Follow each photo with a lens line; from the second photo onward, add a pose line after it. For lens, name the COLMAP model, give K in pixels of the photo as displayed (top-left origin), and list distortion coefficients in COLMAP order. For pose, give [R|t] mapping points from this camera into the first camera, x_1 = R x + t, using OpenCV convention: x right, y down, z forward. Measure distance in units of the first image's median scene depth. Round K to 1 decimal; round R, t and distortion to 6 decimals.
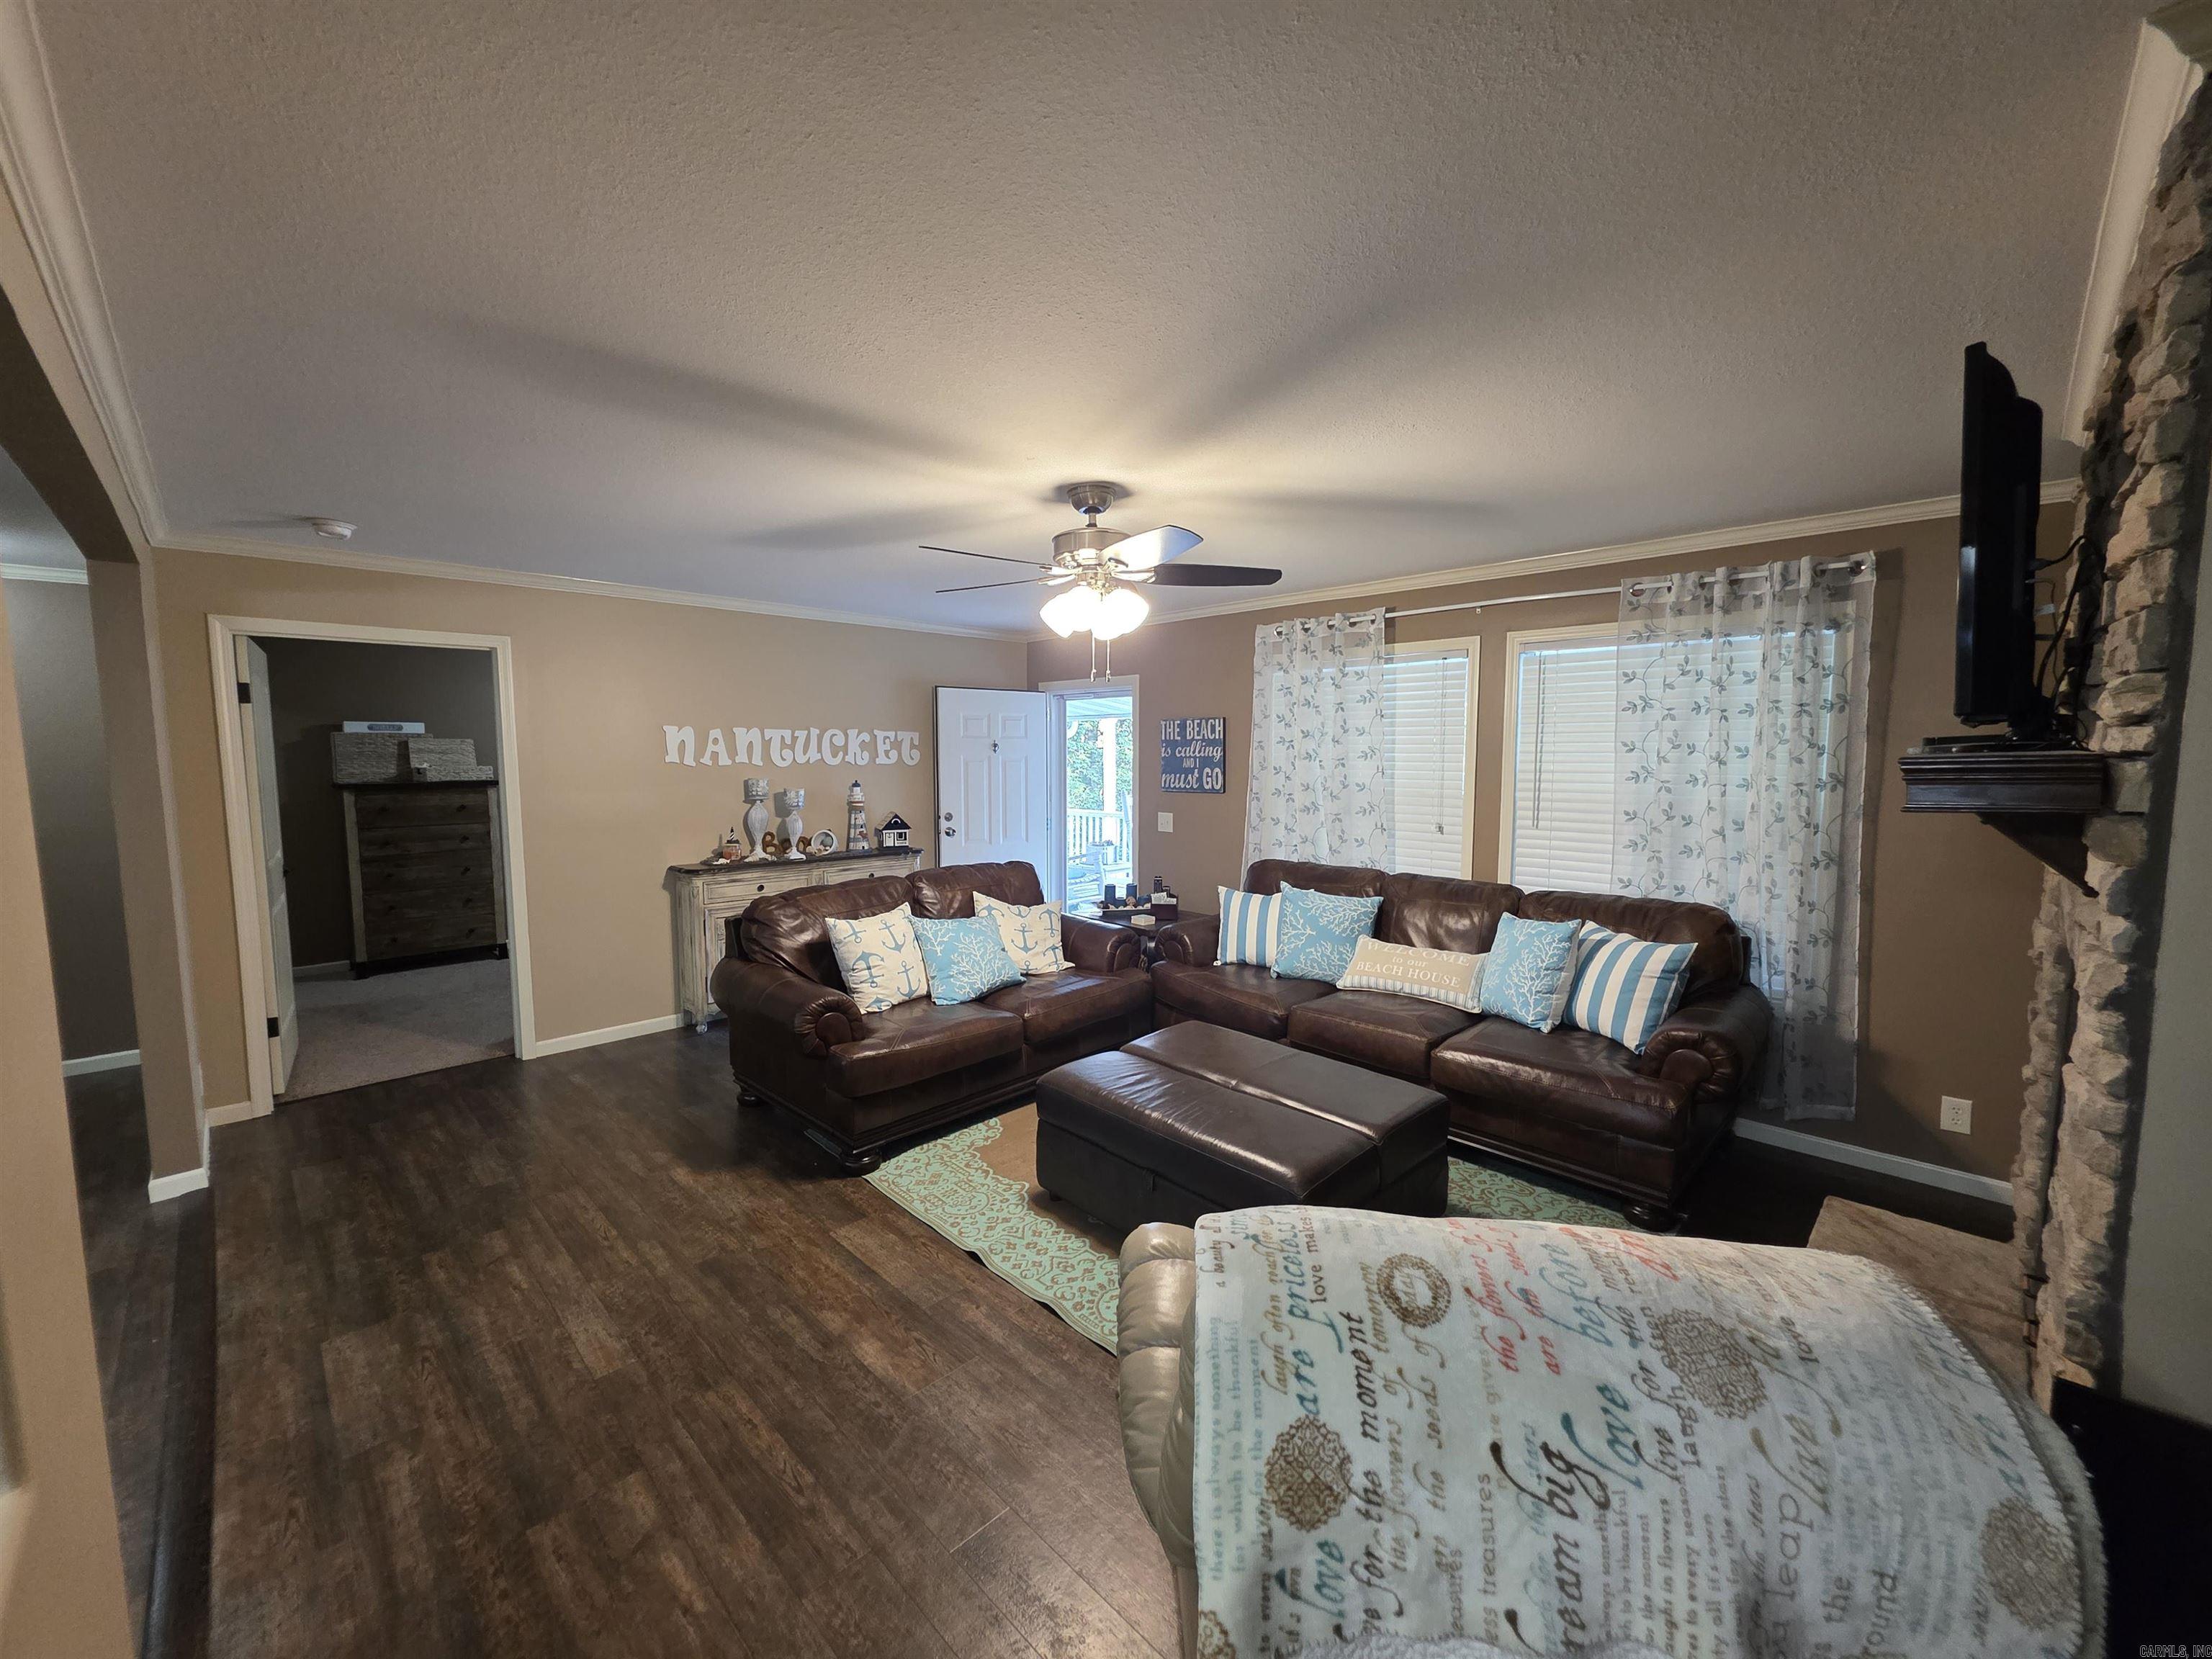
lens RADIAL K [[879.2, 0, 1106.4], [0, 879.2, 830.6], [0, 0, 1]] dist [0.001322, 0.000405]
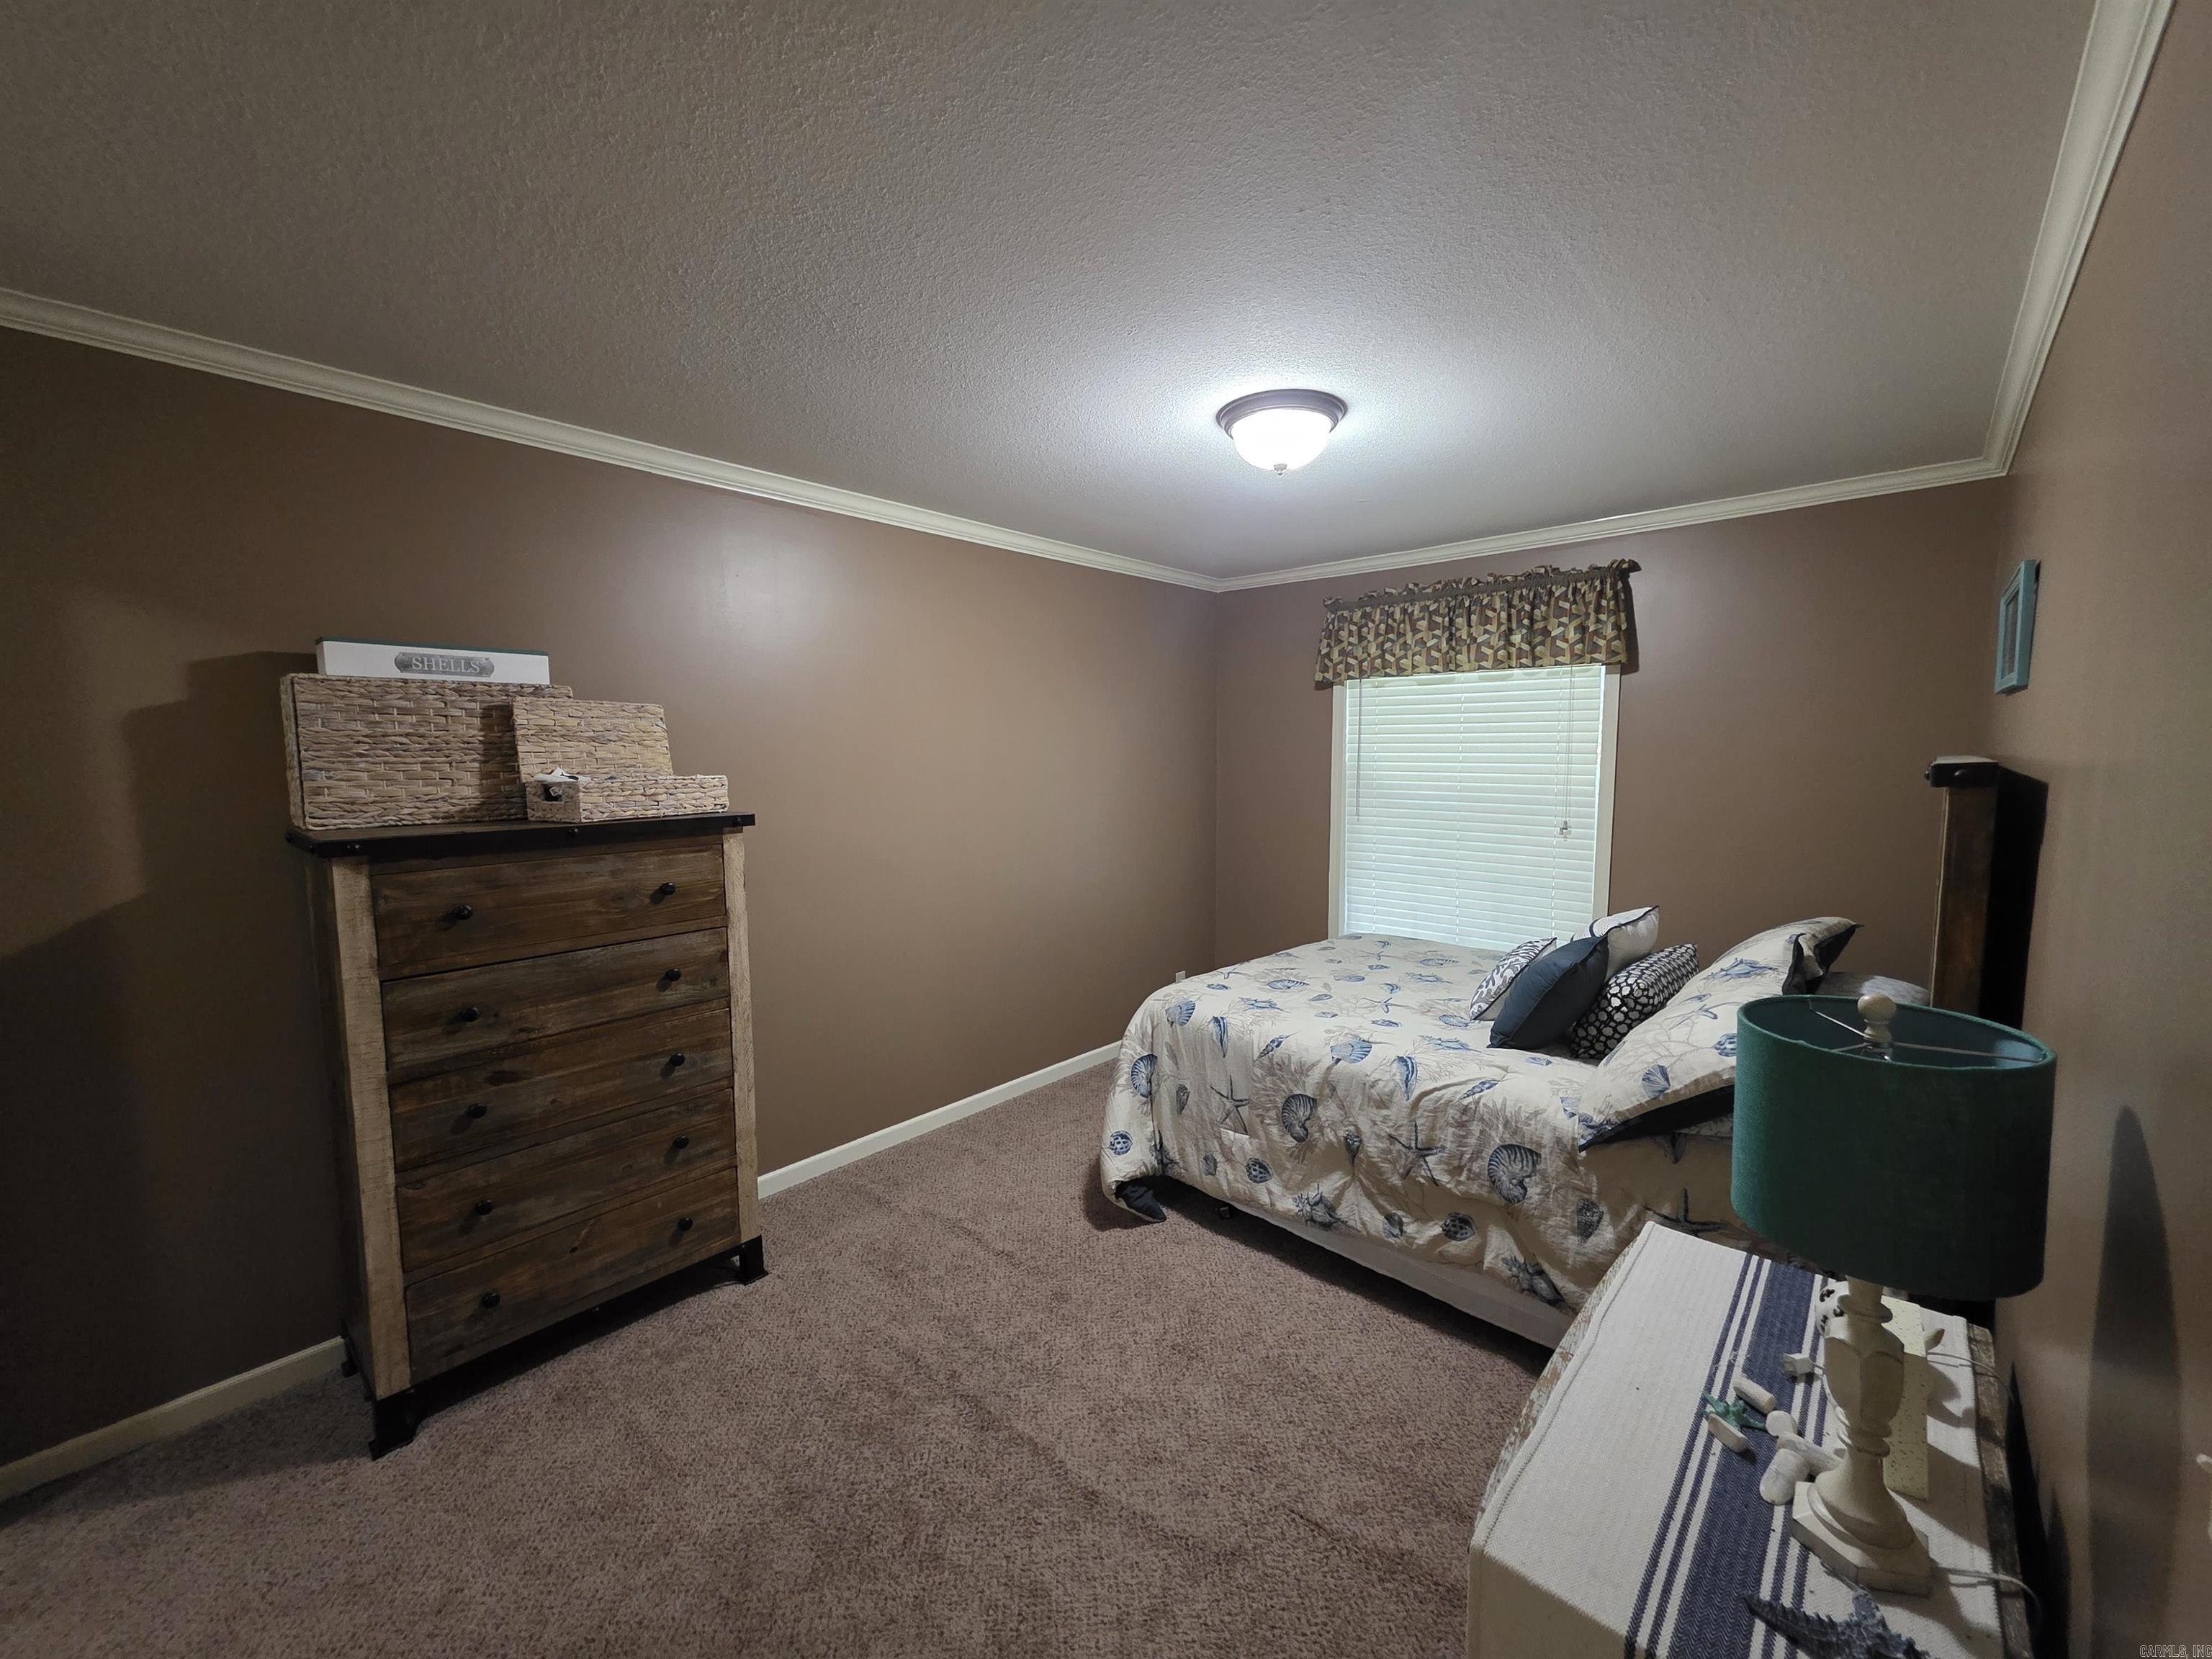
lens RADIAL K [[879.2, 0, 1101.9], [0, 879.2, 827.8], [0, 0, 1]] dist [0.001322, 0.000405]
pose [[0.998469, -0.013637, 0.053614, -0.266764], [0.013546, 0.999906, 0.002053, -0.023425], [-0.053637, -0.001324, 0.998560, 0.294776]]
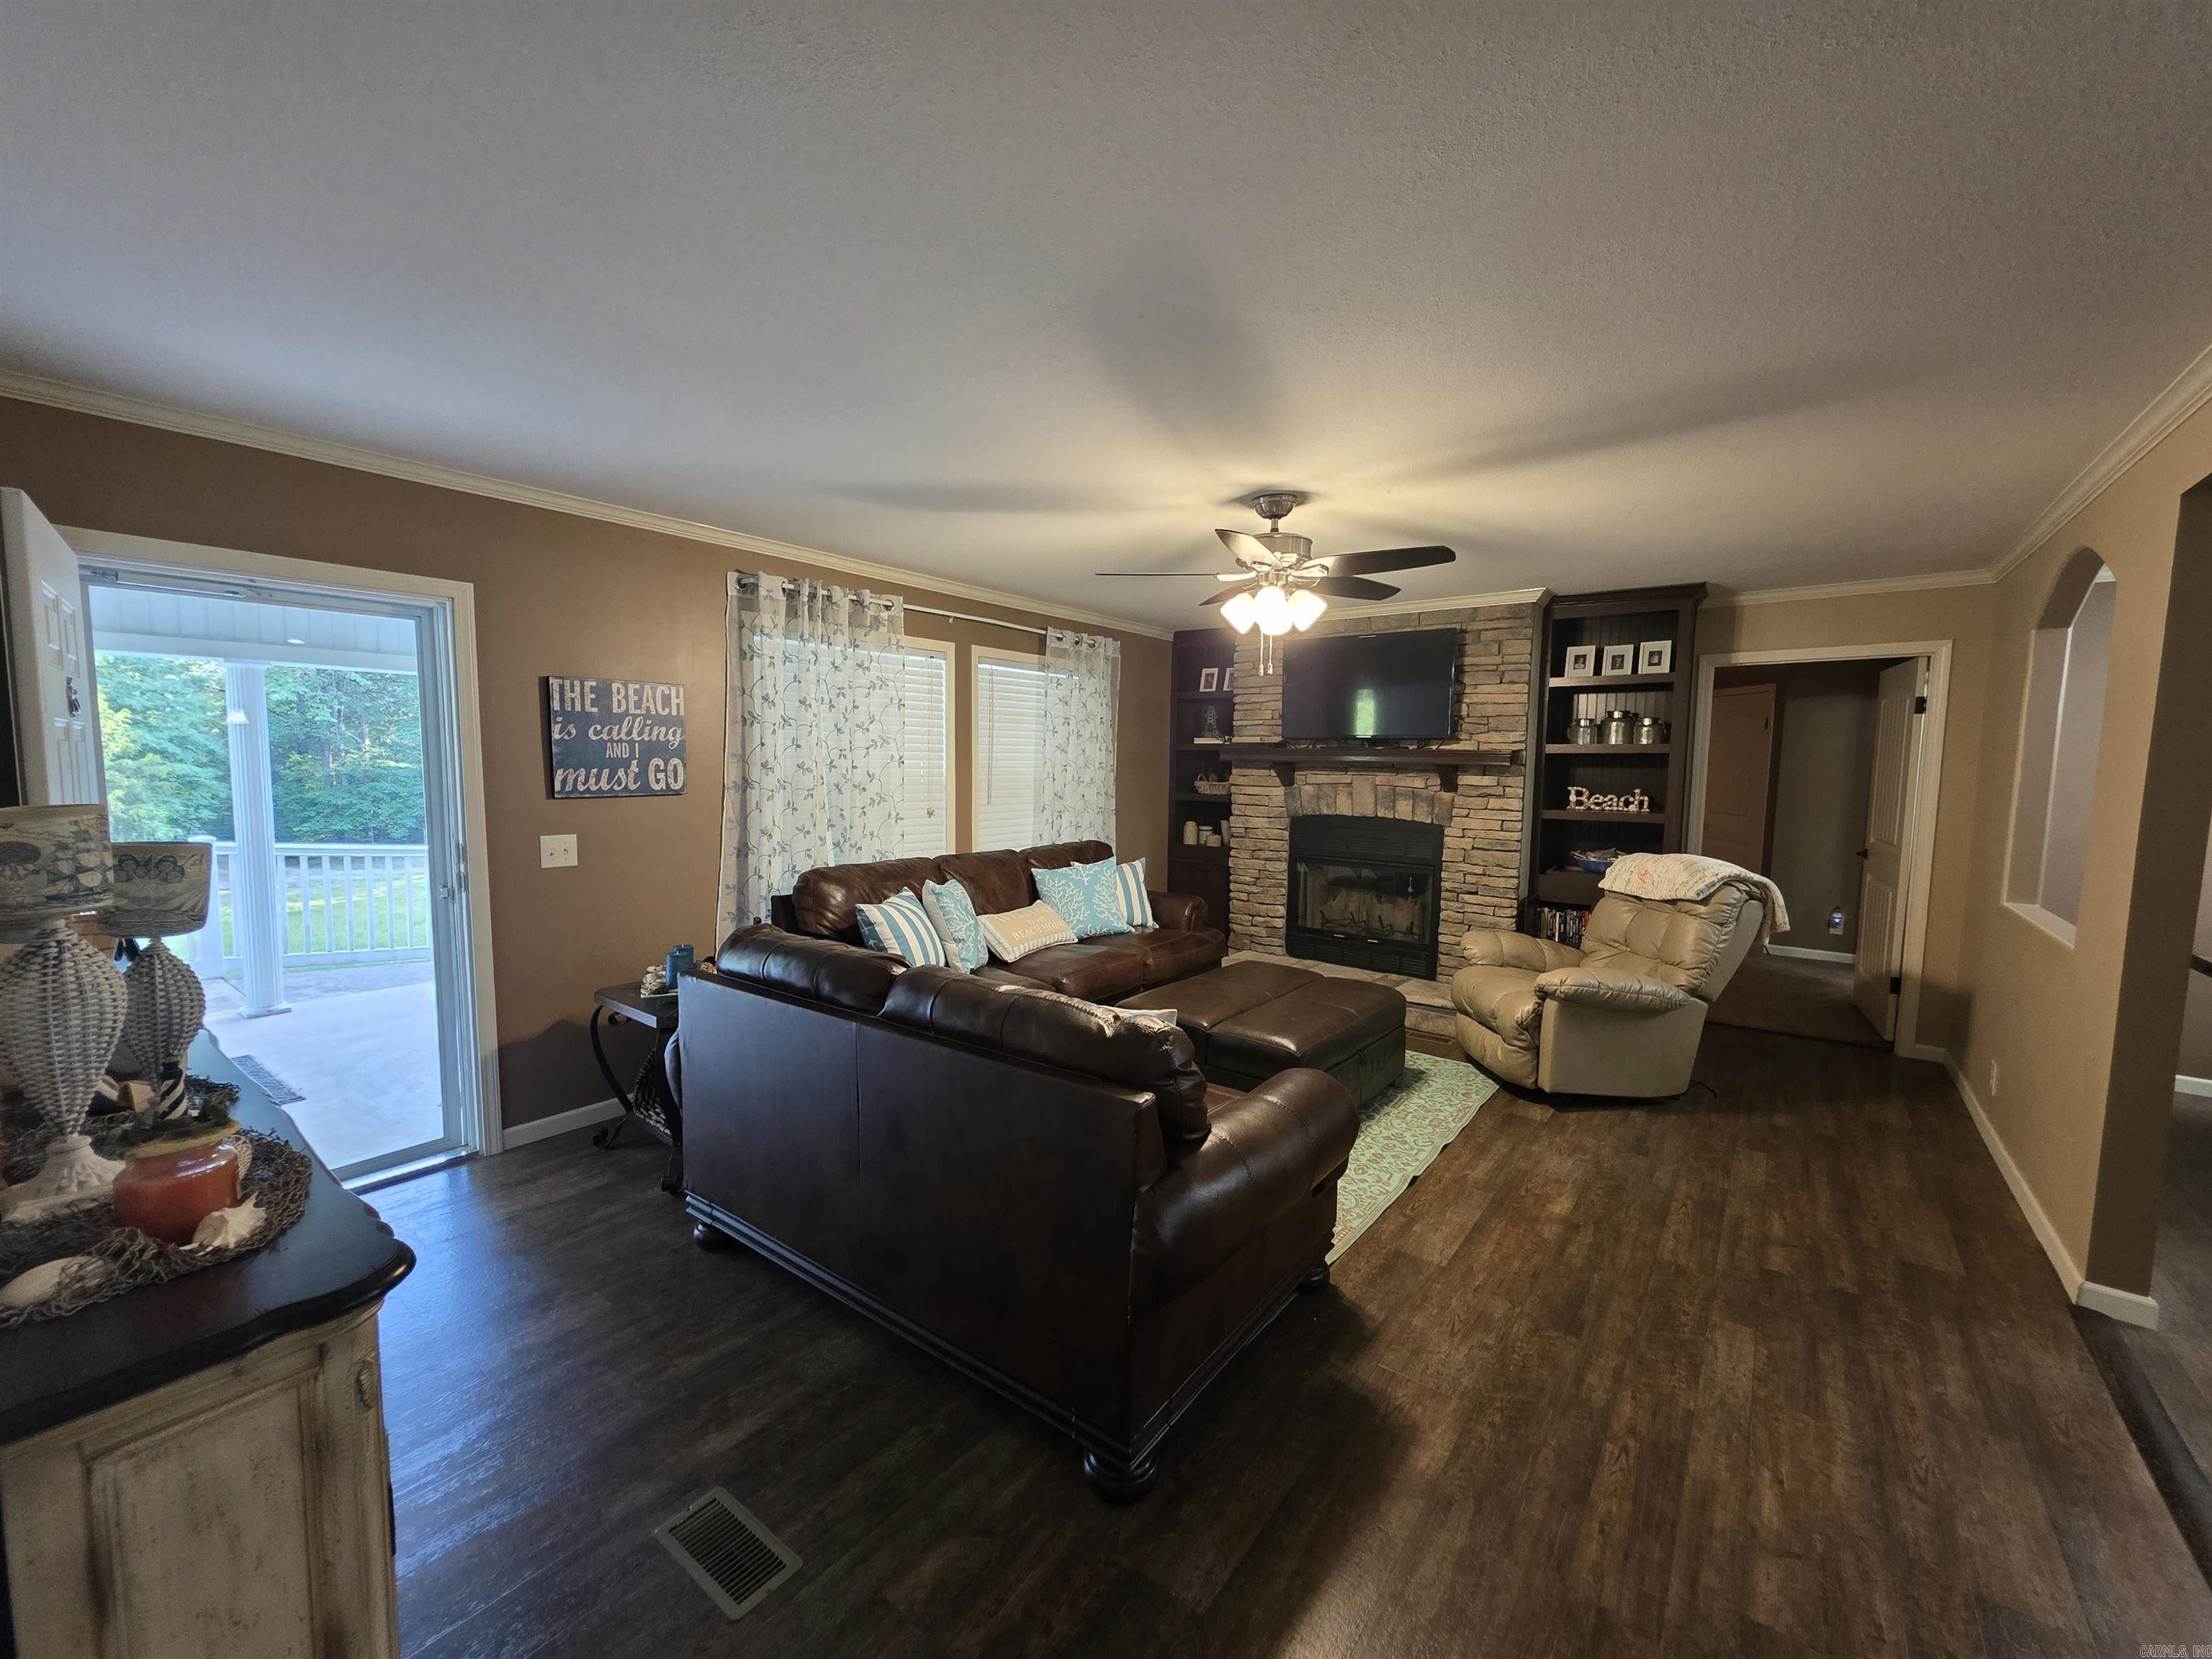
lens RADIAL K [[879.2, 0, 1109.3], [0, 879.2, 835.6], [0, 0, 1]] dist [0.001322, 0.000405]
pose [[-0.130171, -0.086931, 0.987673, -1.493256], [0.076814, 0.992271, 0.097459, -0.129715], [-0.988512, 0.088553, -0.122487, 1.871038]]
